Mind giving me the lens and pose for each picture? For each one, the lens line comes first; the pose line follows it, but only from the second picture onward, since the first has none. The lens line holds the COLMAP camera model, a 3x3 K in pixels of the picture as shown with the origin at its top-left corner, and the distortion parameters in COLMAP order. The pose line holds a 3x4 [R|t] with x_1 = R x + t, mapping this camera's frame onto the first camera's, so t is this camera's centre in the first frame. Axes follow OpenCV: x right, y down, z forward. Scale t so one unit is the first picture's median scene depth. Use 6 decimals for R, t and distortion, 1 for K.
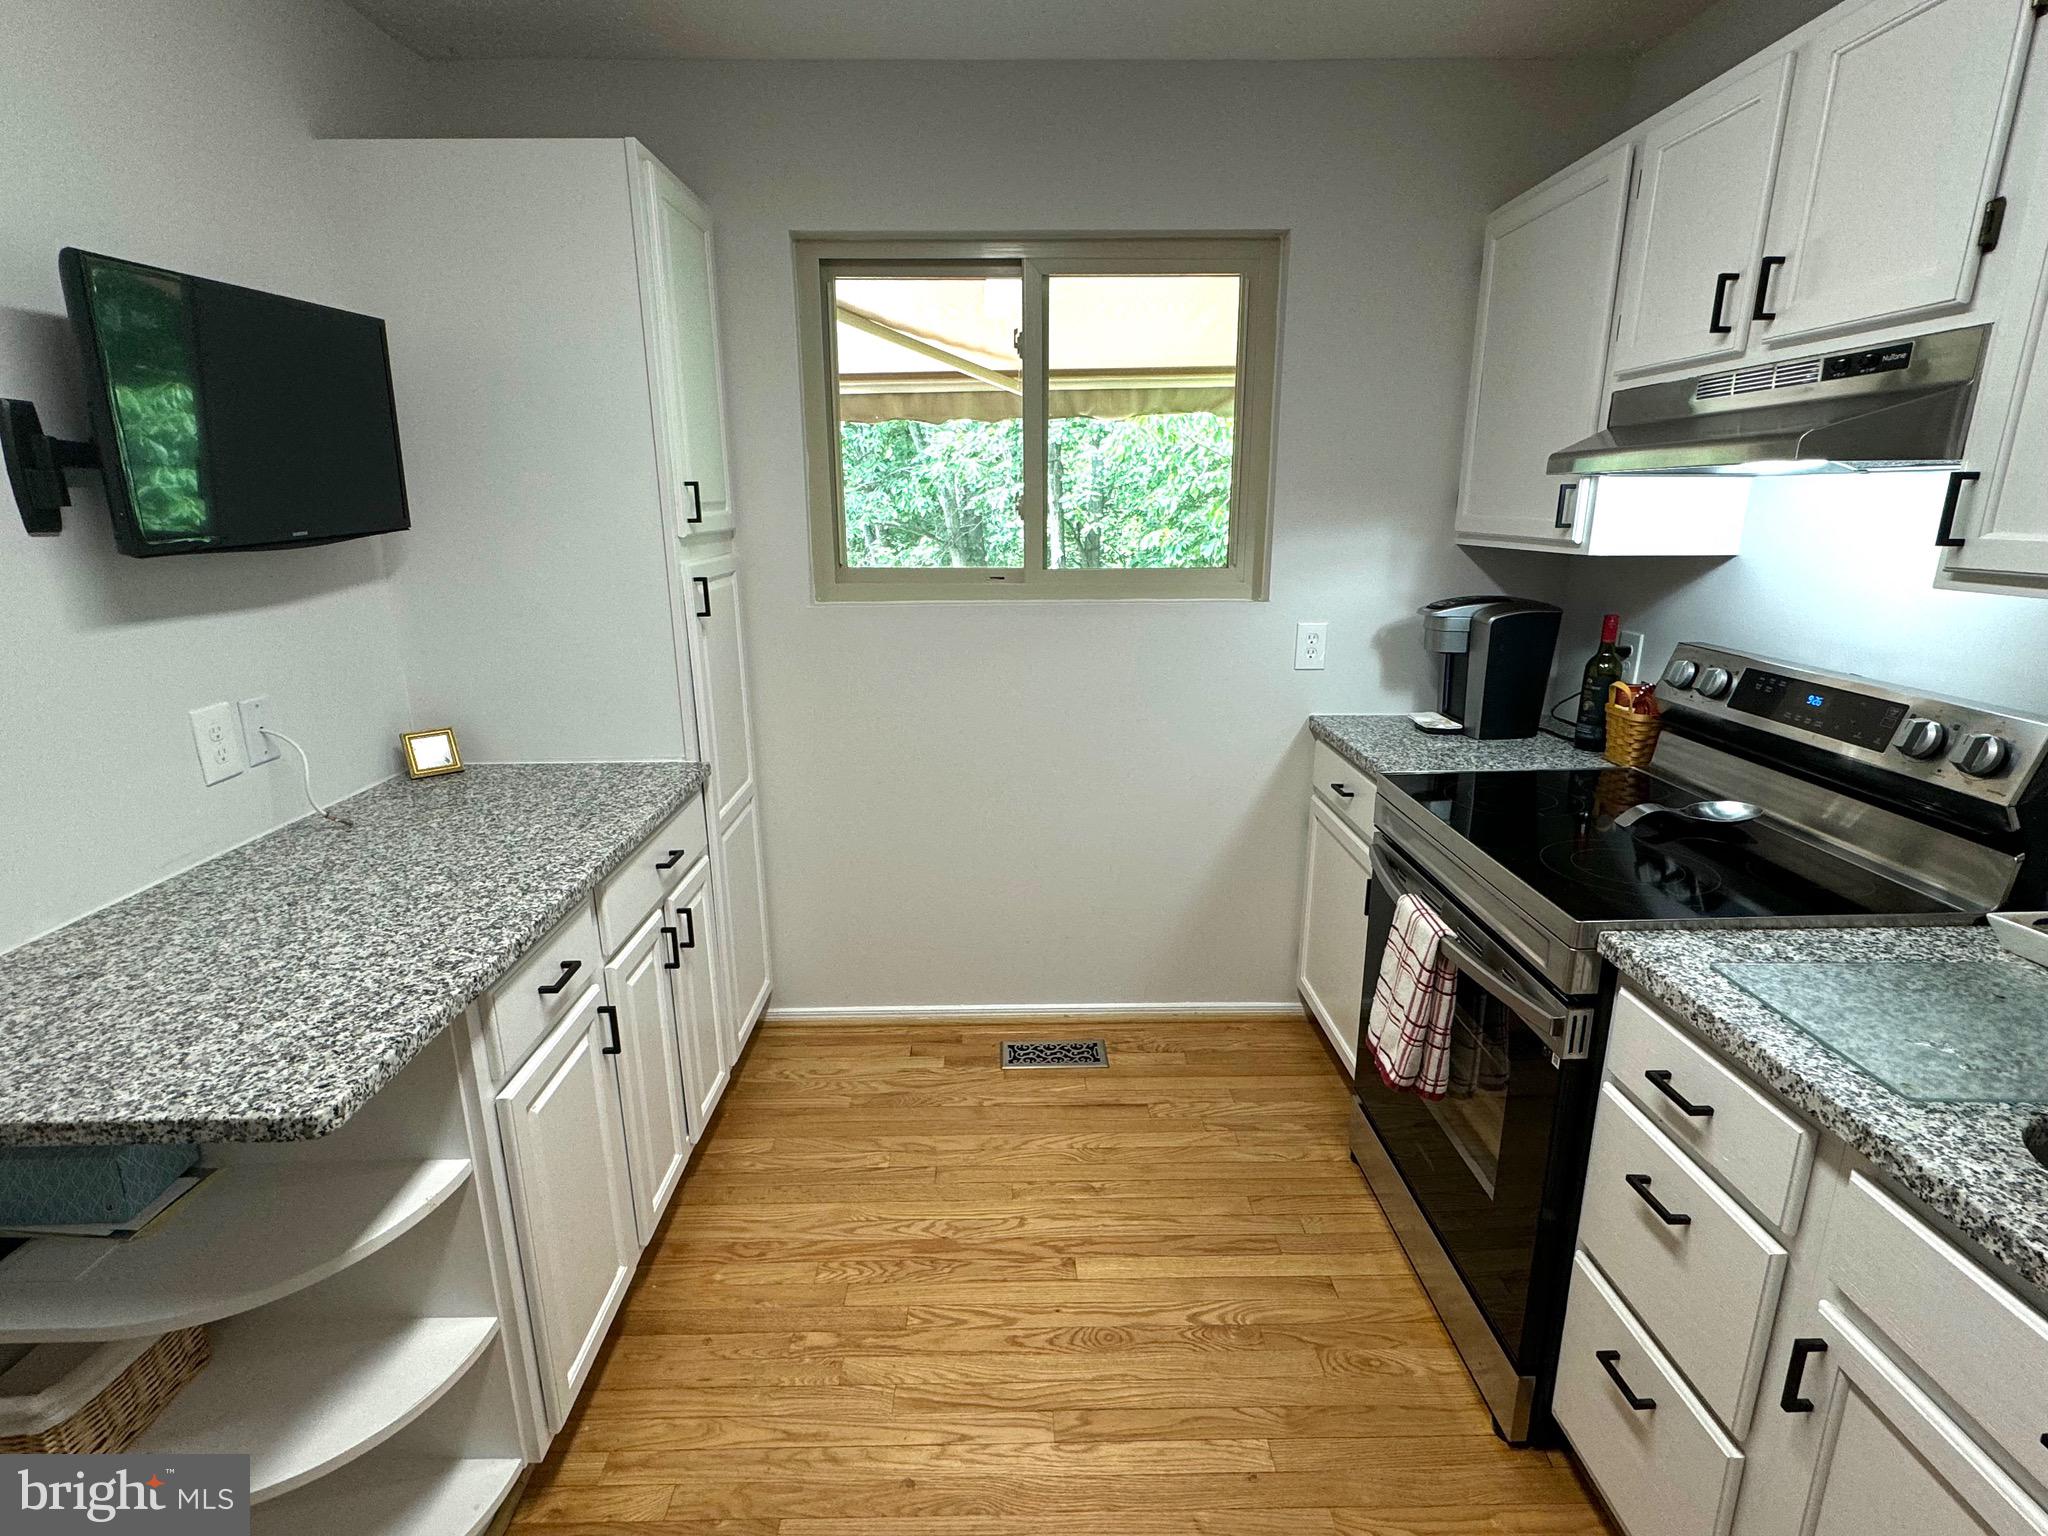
lens RADIAL K [[1000.7, 0, 1016.7], [0, 1000.7, 766.8], [0, 0, 1]] dist [-0.002582, 0.001256]
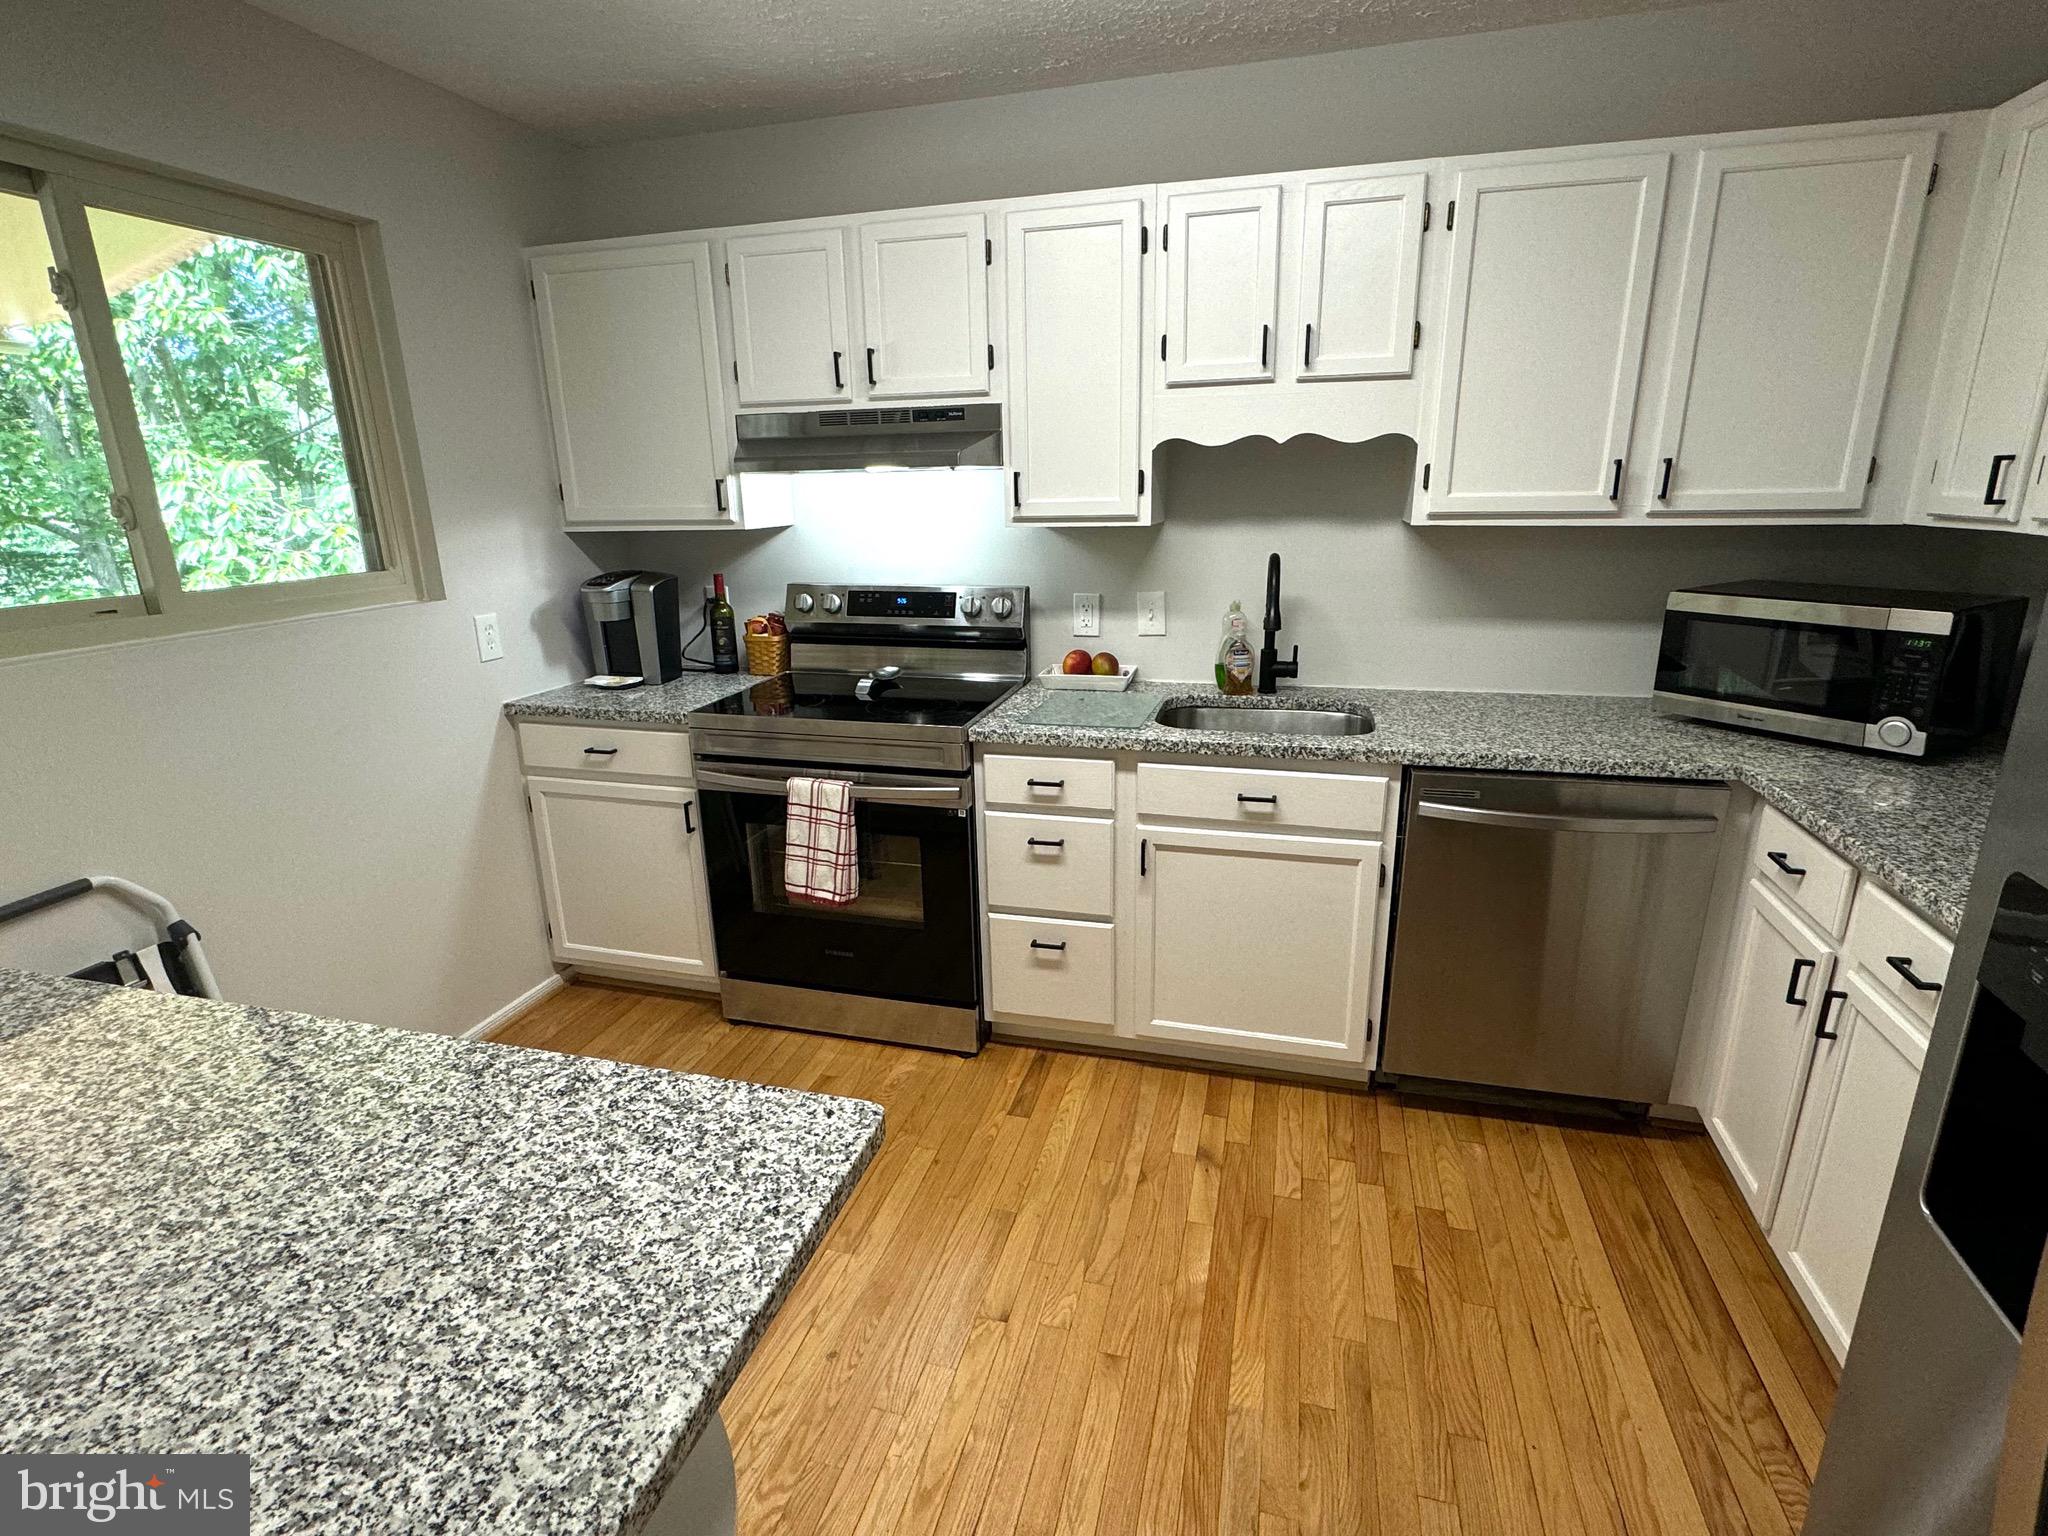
lens RADIAL K [[1000.7, 0, 1019.4], [0, 1000.7, 772.3], [0, 0, 1]] dist [-0.002582, 0.001256]
pose [[0.276990, -0.272621, 0.921387, -0.857259], [0.266337, 0.943117, 0.198983, -0.076561], [-0.923223, 0.190284, 0.333843, 0.271991]]
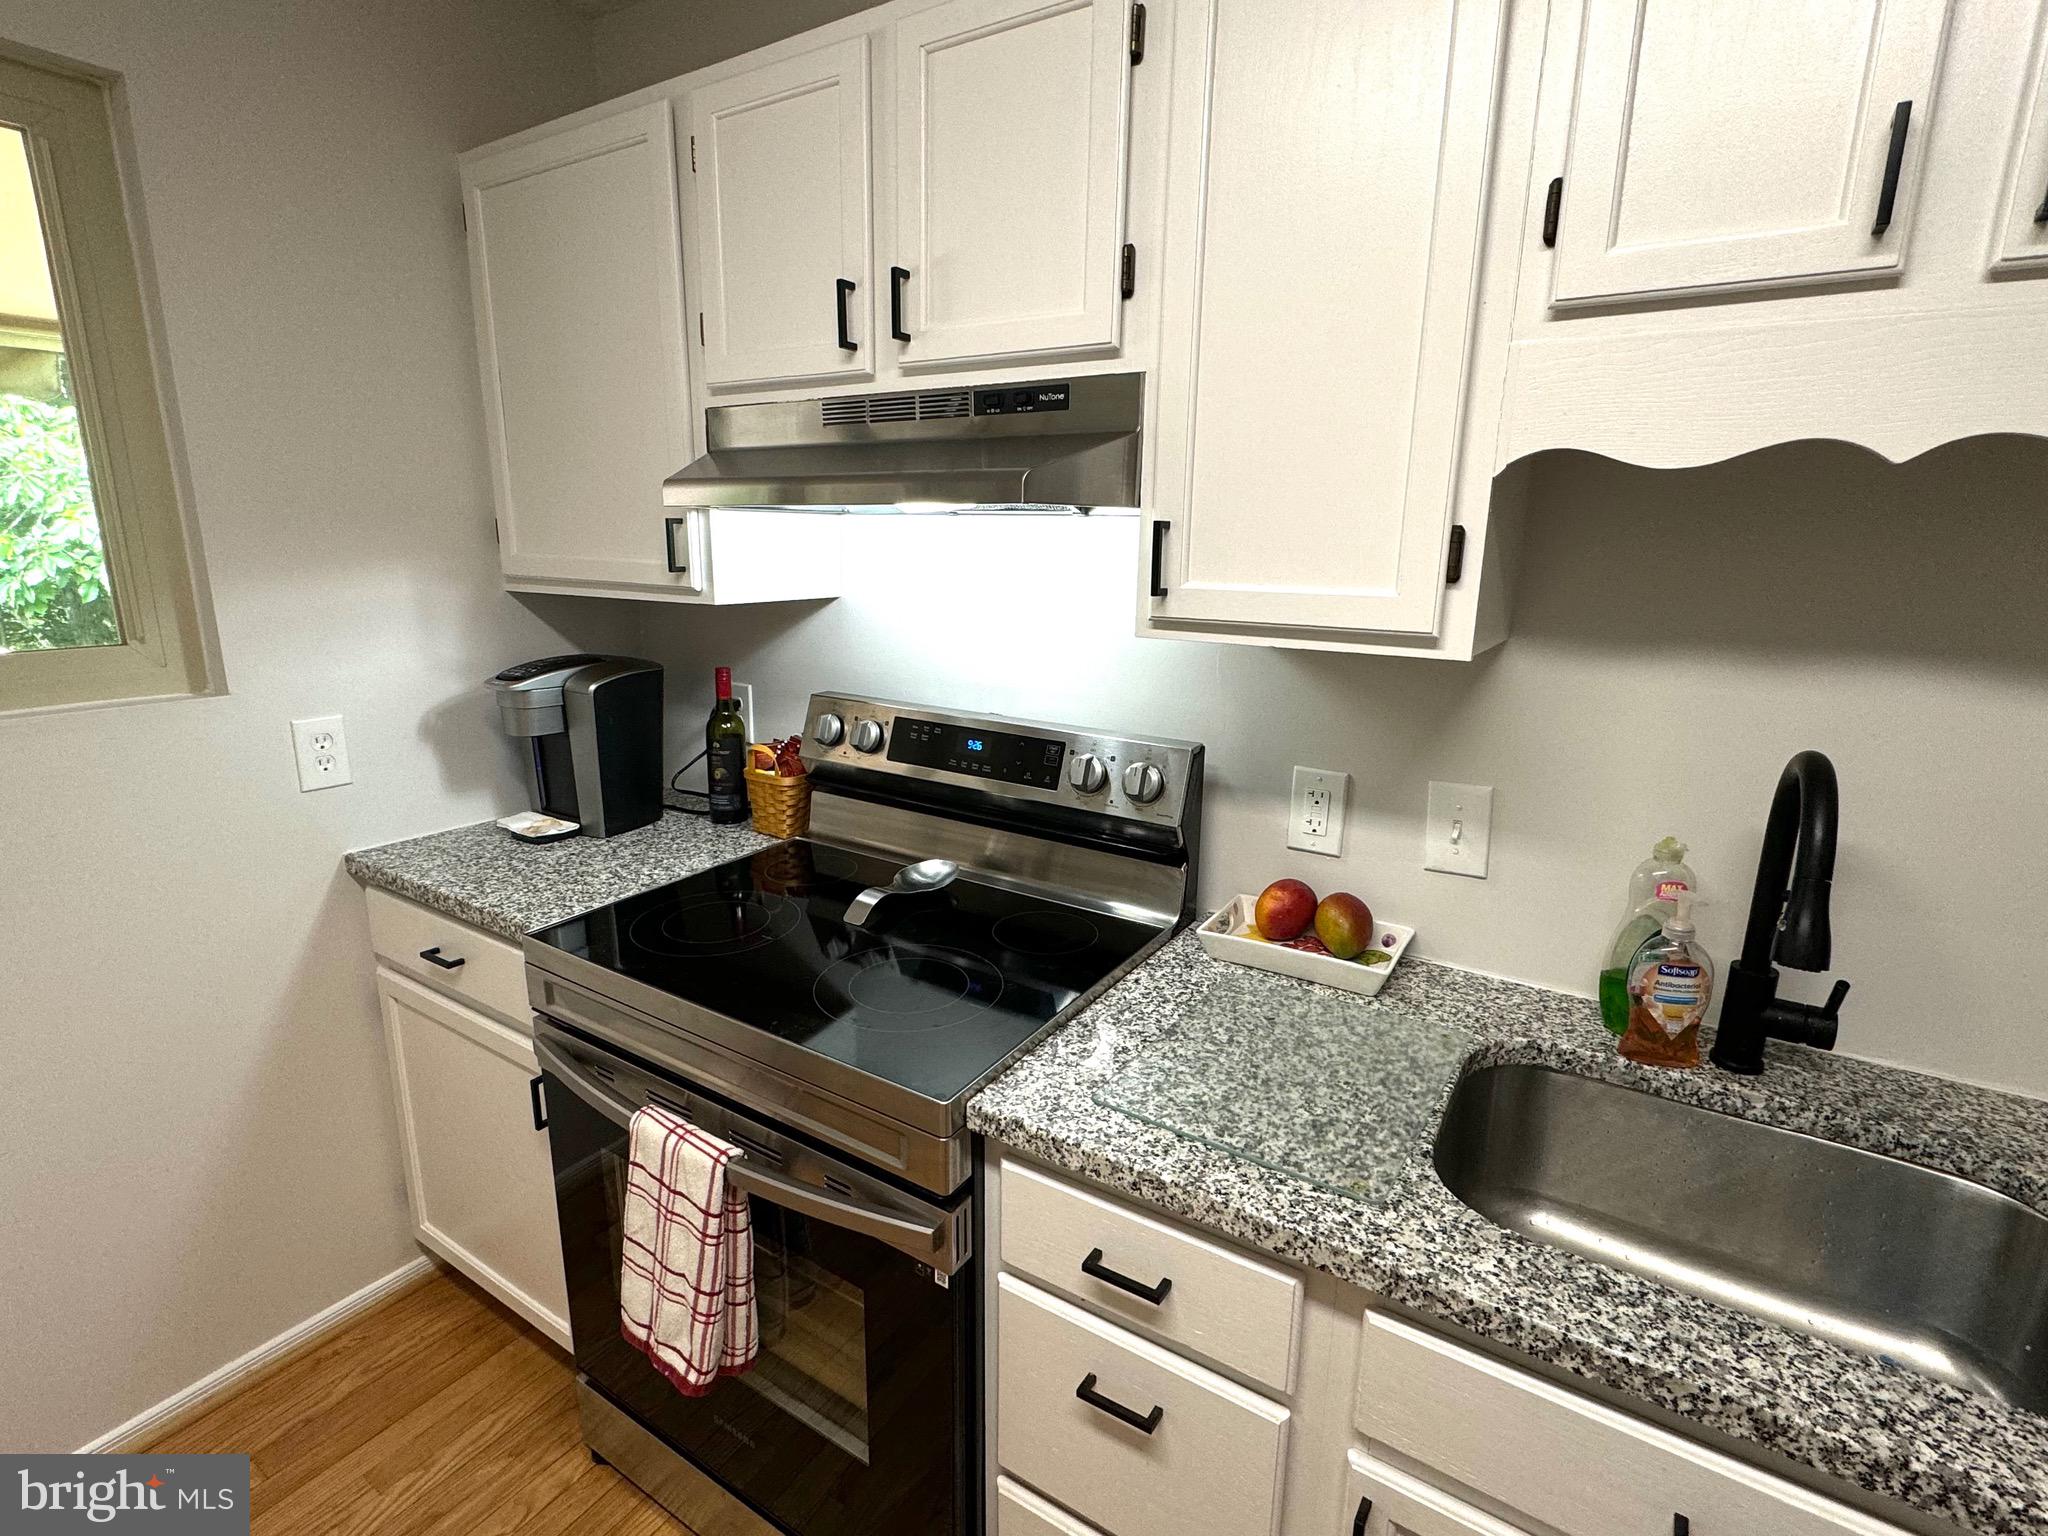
lens RADIAL K [[1000.7, 0, 1021.6], [0, 1000.7, 765.1], [0, 0, 1]] dist [-0.002582, 0.001256]
pose [[0.552780, -0.180678, 0.813505, 0.020988], [0.199951, 0.976452, 0.081001, -0.116737], [-0.808983, 0.117886, 0.575890, 0.398258]]
